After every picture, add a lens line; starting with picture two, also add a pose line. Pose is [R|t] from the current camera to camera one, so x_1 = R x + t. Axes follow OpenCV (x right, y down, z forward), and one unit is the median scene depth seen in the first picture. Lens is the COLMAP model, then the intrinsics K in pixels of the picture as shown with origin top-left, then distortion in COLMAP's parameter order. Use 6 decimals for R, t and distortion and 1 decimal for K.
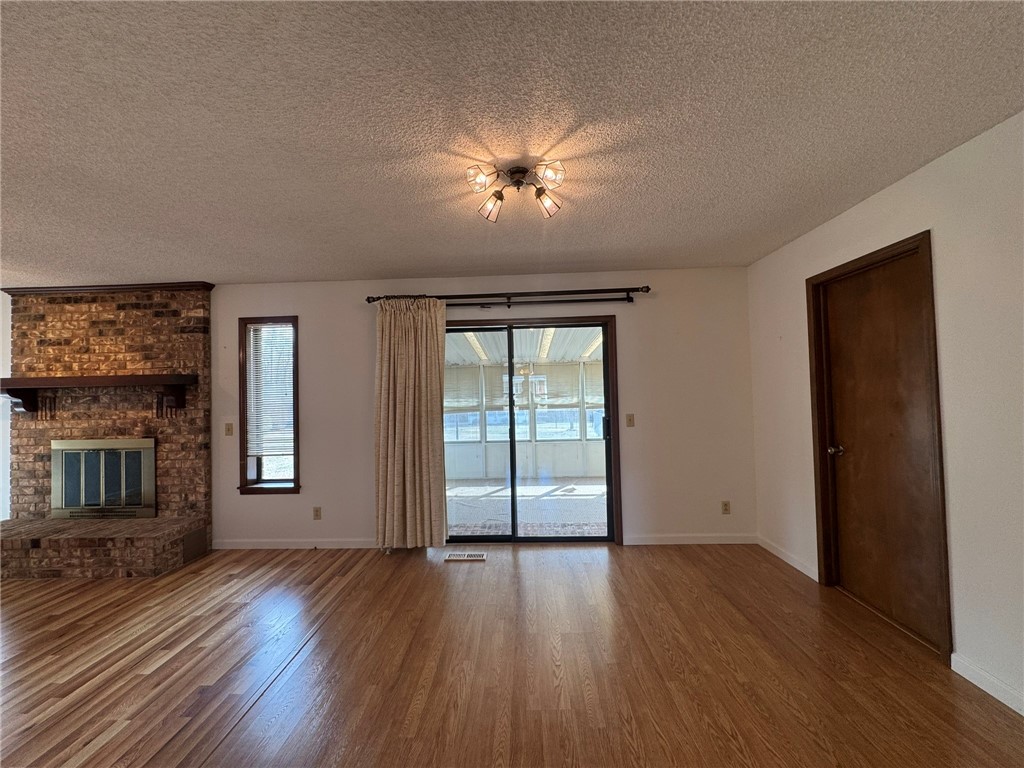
lens RADIAL K [[412.5, 0, 512.2], [0, 412.5, 383.2], [0, 0, 1]] dist [-0.002542, 0.000596]
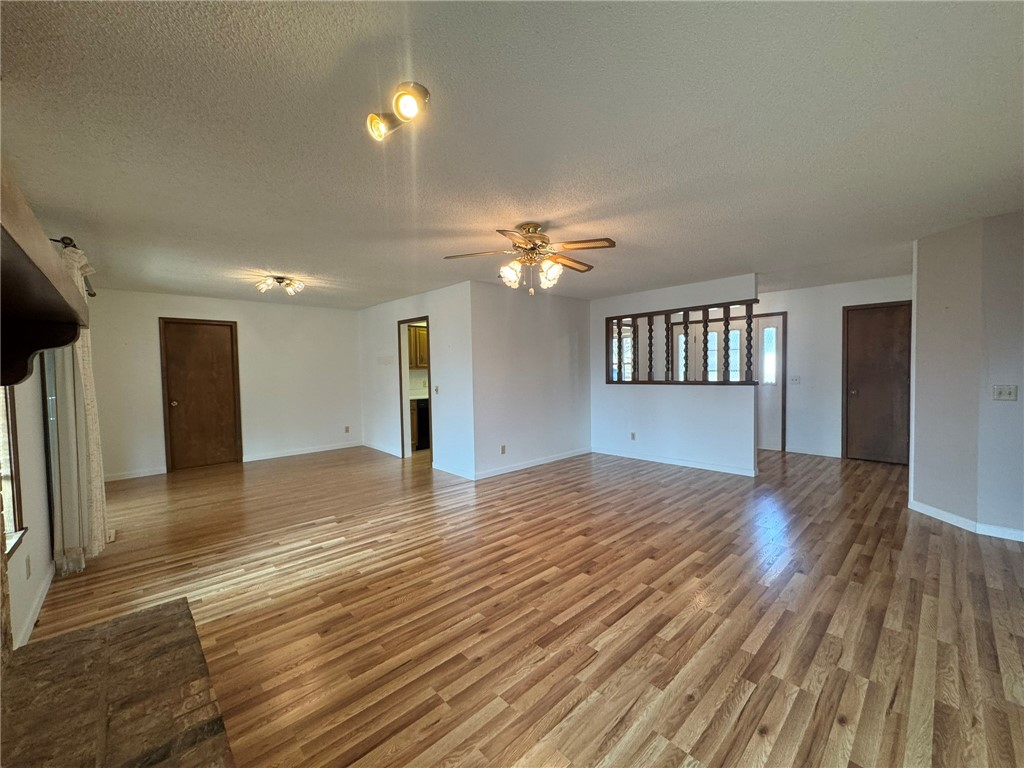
lens RADIAL K [[412.5, 0, 508.3], [0, 412.5, 383.0], [0, 0, 1]] dist [-0.002542, 0.000596]
pose [[-0.702949, 0.014516, 0.711092, -2.003527], [0.016887, 0.999850, -0.003717, 0.095501], [-0.711040, 0.009395, -0.703089, 1.340664]]
